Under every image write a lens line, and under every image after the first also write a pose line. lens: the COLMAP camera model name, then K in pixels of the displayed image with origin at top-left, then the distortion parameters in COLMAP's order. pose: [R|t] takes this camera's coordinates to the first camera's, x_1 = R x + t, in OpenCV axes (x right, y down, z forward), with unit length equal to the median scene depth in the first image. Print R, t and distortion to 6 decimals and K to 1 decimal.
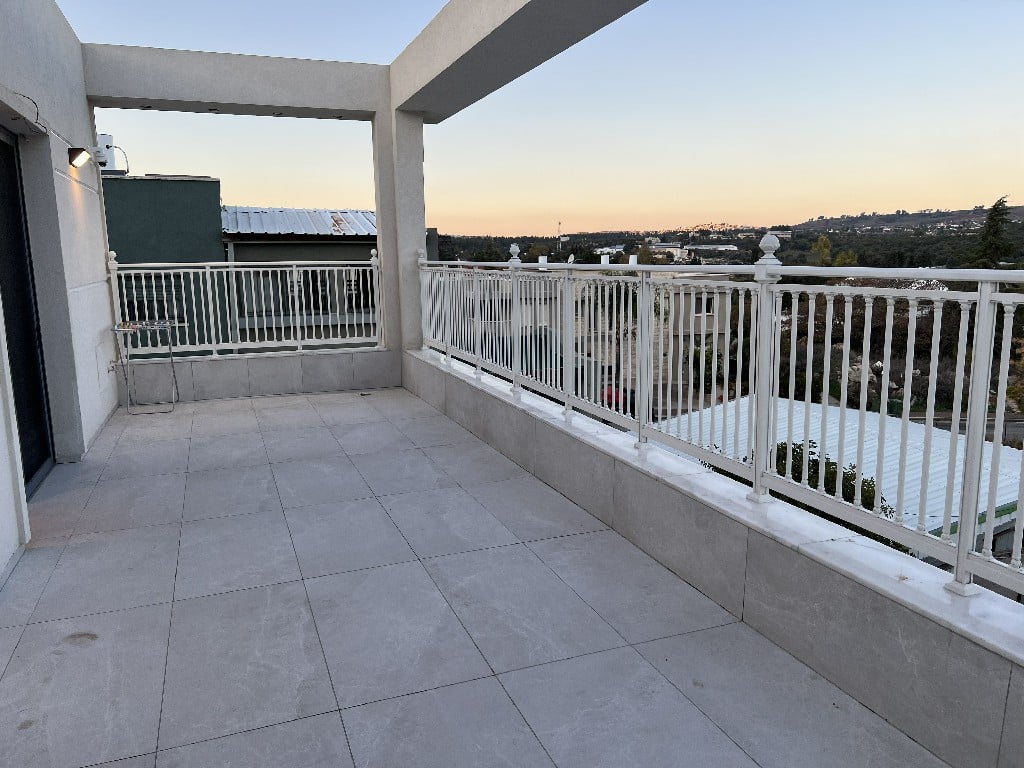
lens RADIAL K [[770.5, 0, 517.8], [0, 770.5, 381.0], [0, 0, 1]] dist [0.044560, -0.044488]
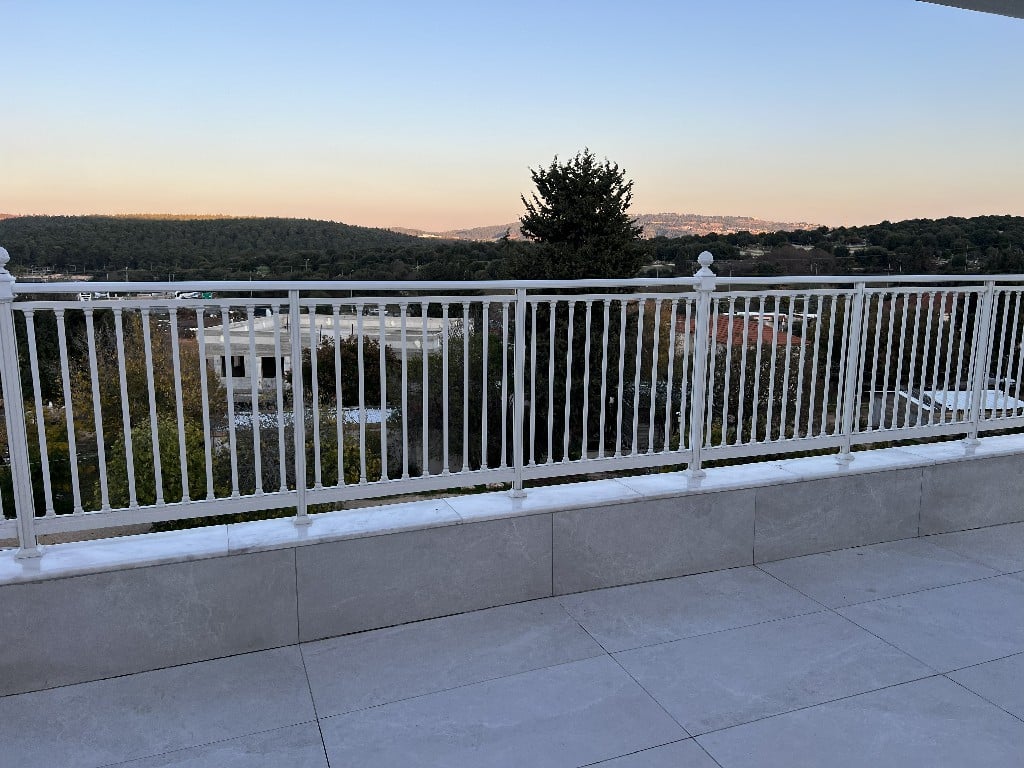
lens RADIAL K [[770.5, 0, 514.2], [0, 770.5, 381.4], [0, 0, 1]] dist [0.044560, -0.044488]
pose [[-0.013554, -0.158325, 0.987294, -0.570403], [0.156678, 0.974852, 0.158481, -0.149834], [-0.987557, 0.156835, 0.011593, 0.856385]]
